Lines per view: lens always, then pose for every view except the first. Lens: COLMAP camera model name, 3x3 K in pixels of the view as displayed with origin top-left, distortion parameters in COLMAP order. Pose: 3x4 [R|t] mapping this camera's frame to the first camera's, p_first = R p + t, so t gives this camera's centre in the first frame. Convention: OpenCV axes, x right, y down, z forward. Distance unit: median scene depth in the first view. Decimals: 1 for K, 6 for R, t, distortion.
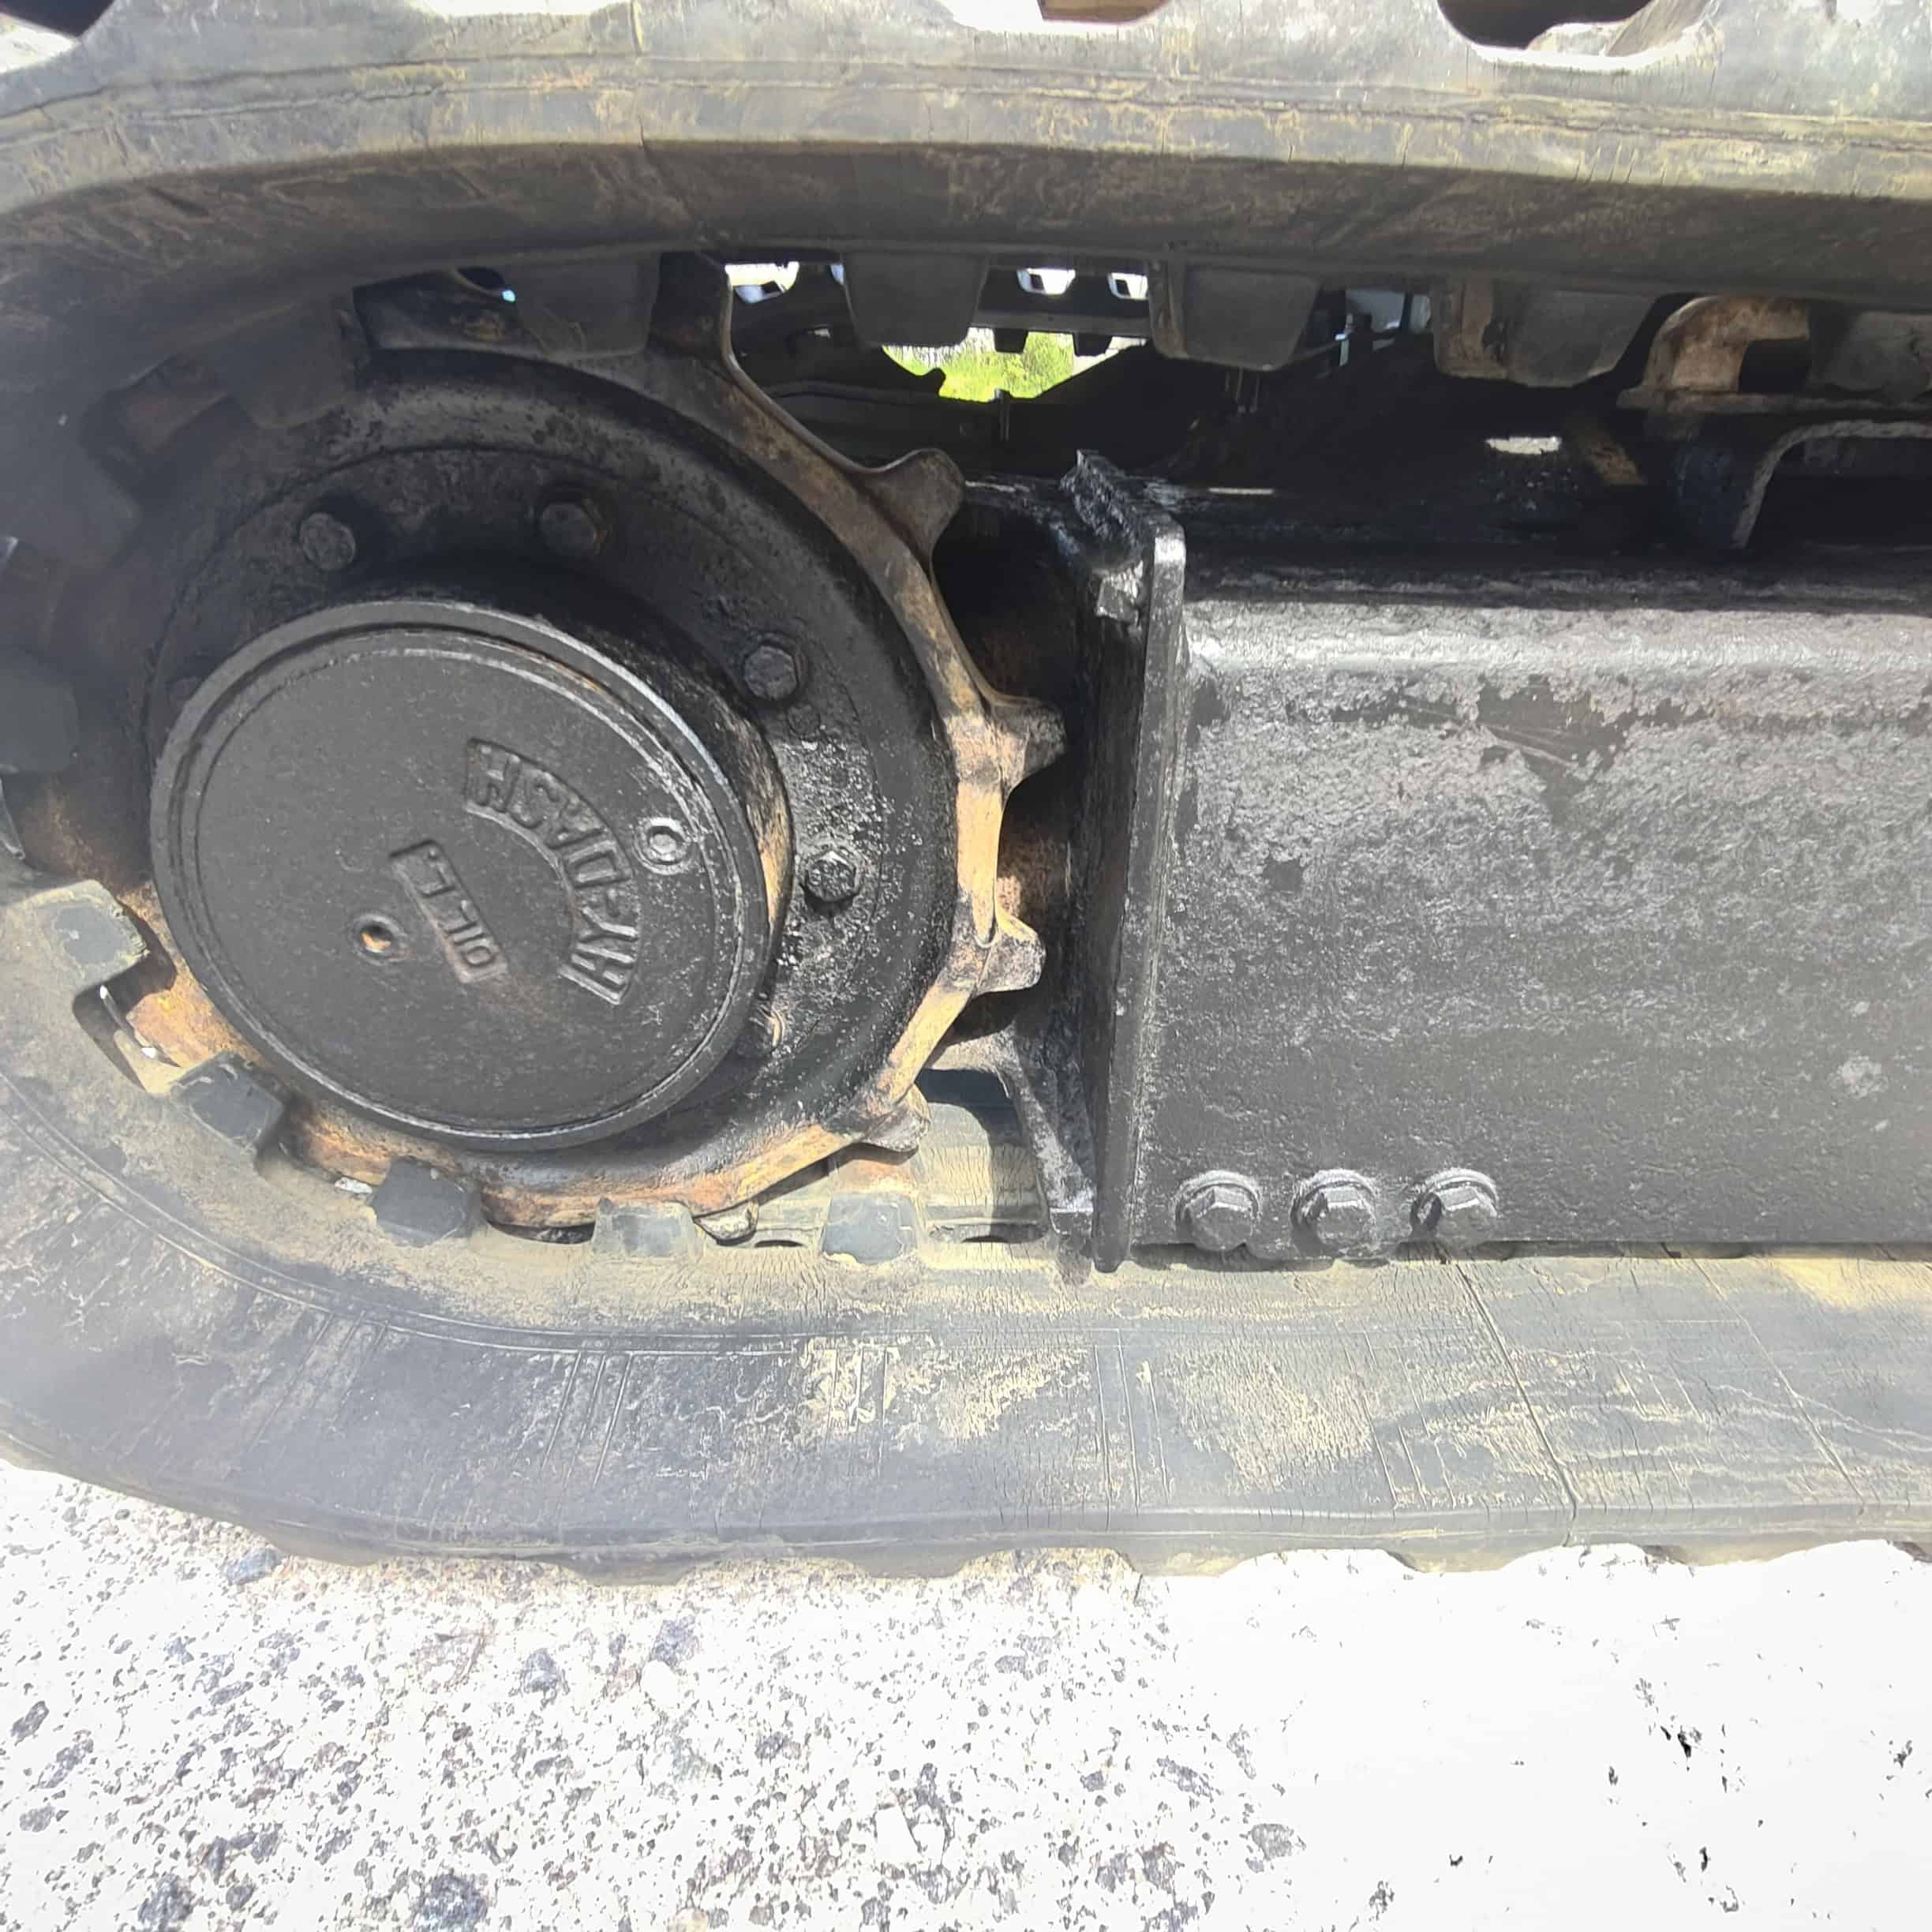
lens RADIAL K [[1205.1, 0, 968.8], [0, 1205.1, 972.2], [0, 0, 1]] dist [-0.000904, 0.001043]
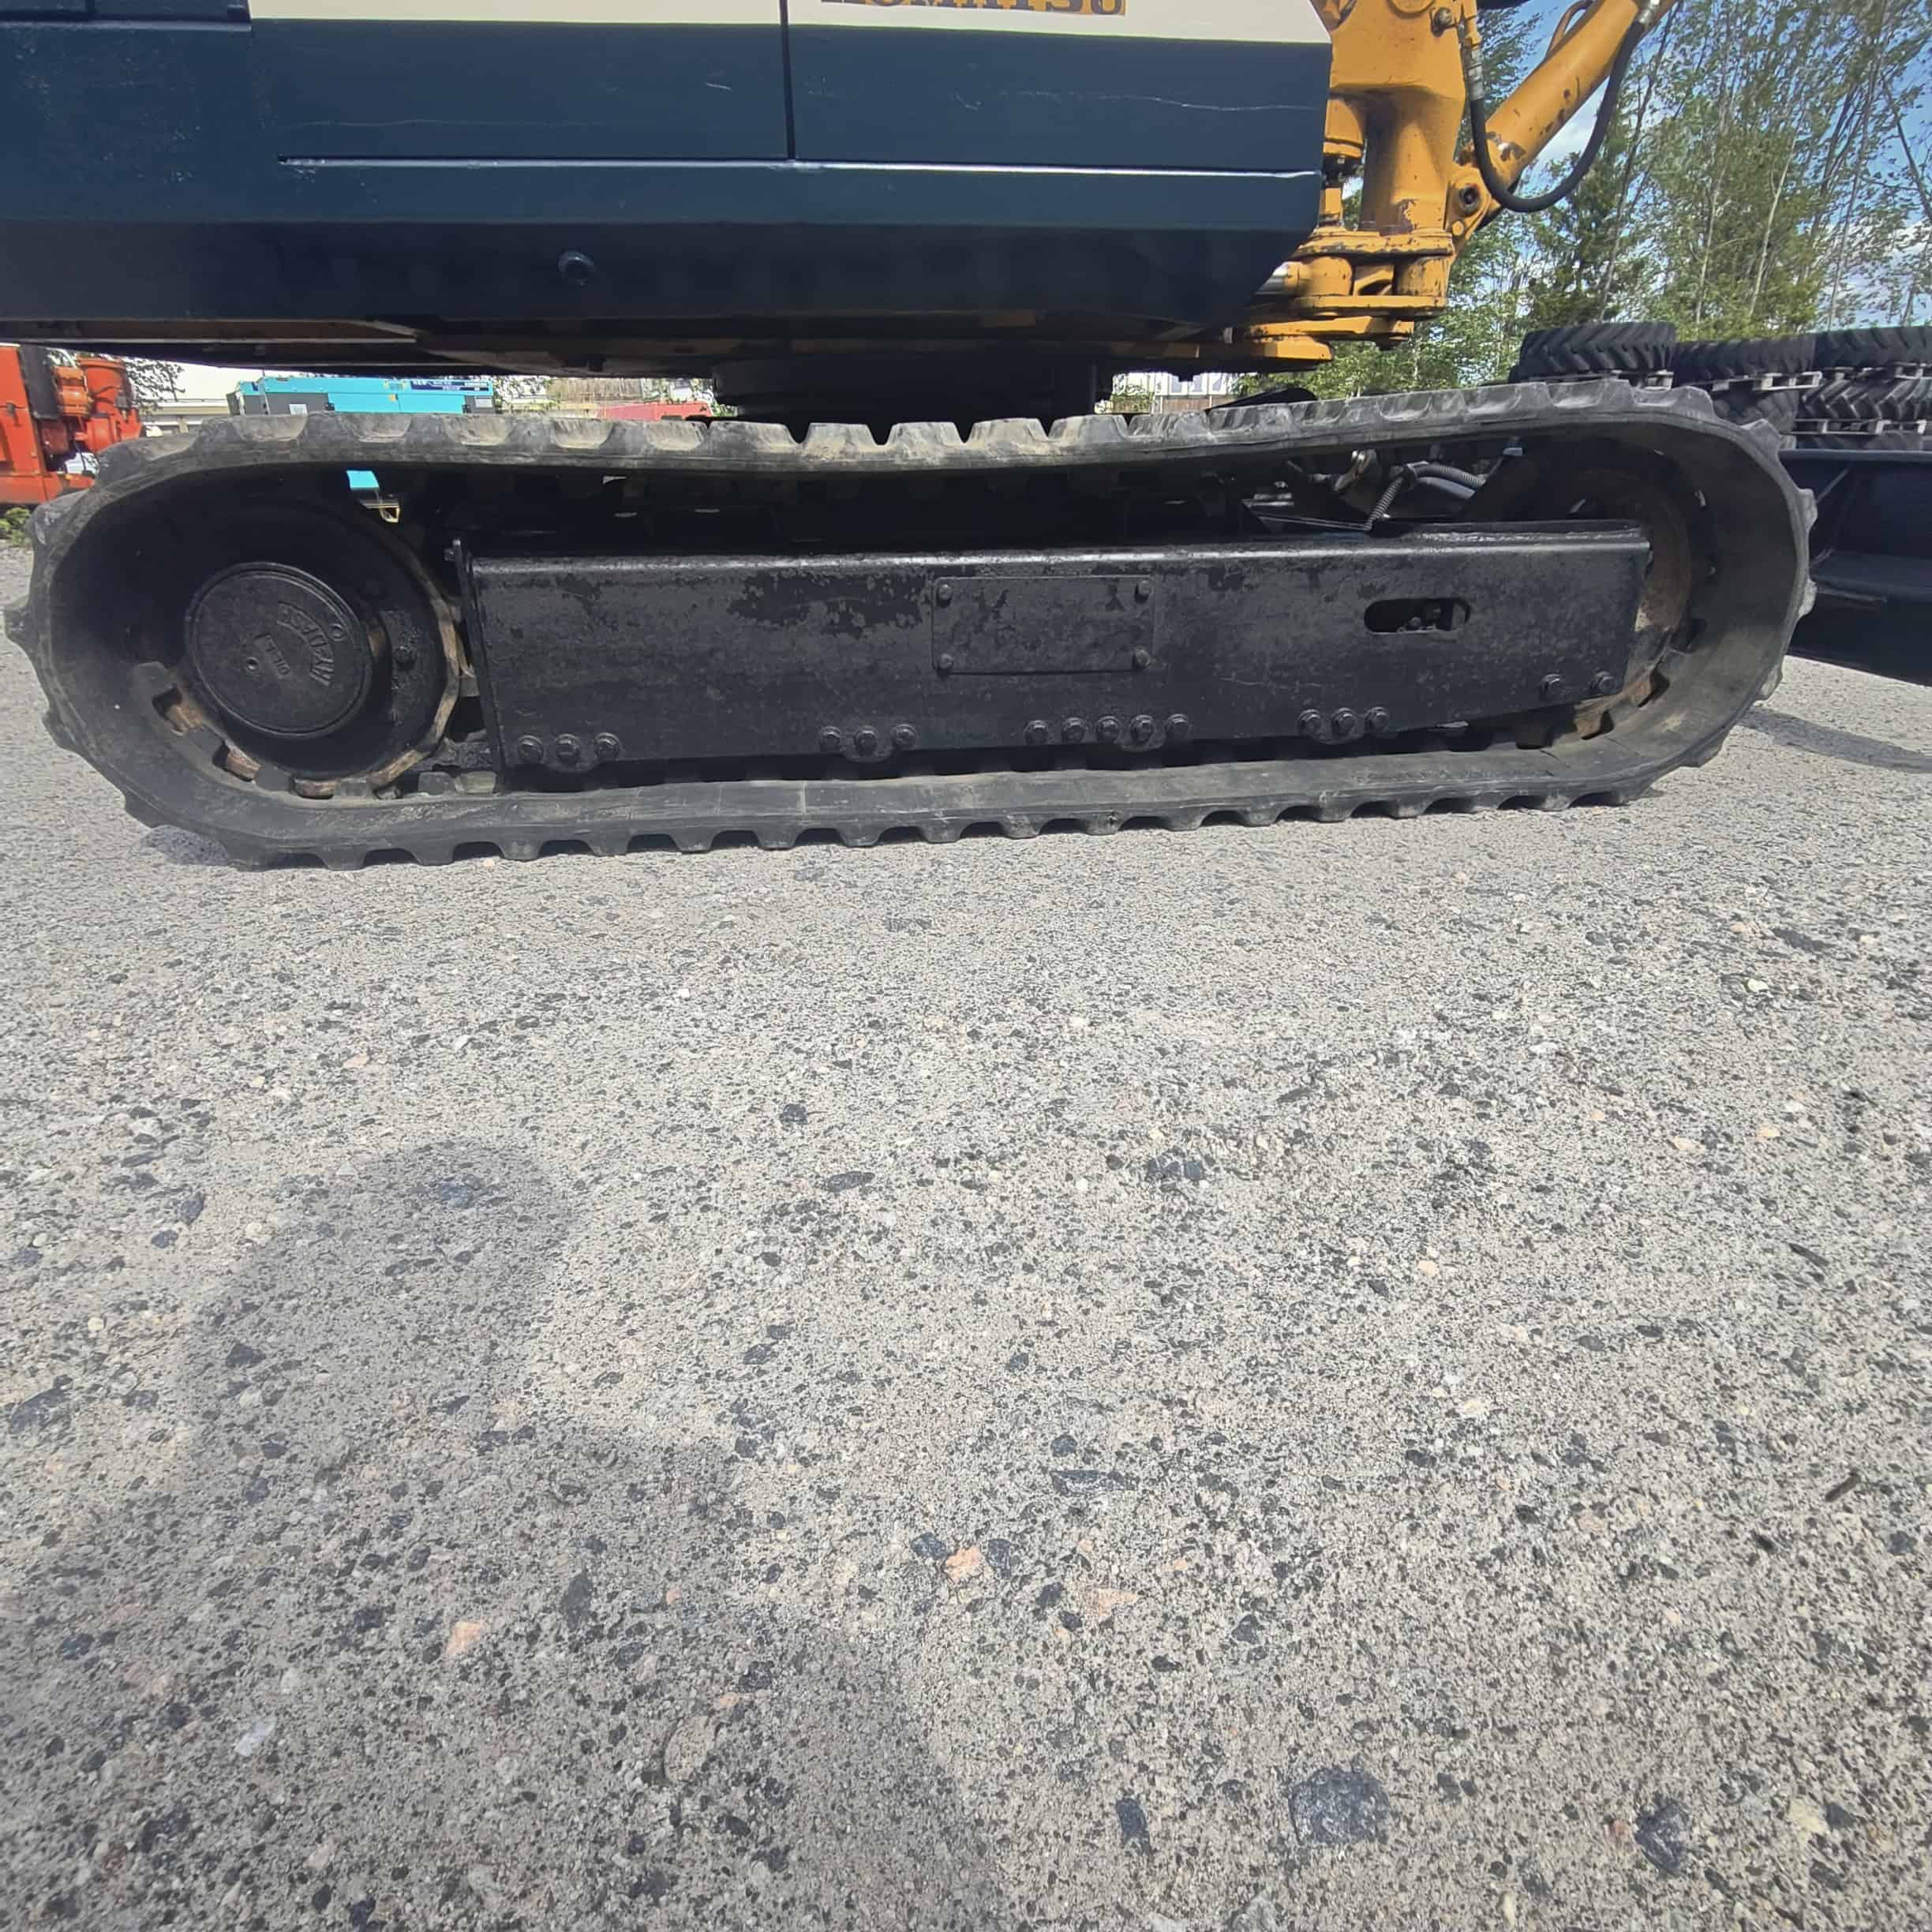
lens RADIAL K [[1205.1, 0, 974.2], [0, 1205.1, 956.7], [0, 0, 1]] dist [-0.000904, 0.001043]
pose [[0.994346, -0.061706, 0.086422, 1.244343], [0.068353, 0.994748, -0.076184, 1.240495], [-0.081267, 0.081661, 0.993341, -2.588809]]
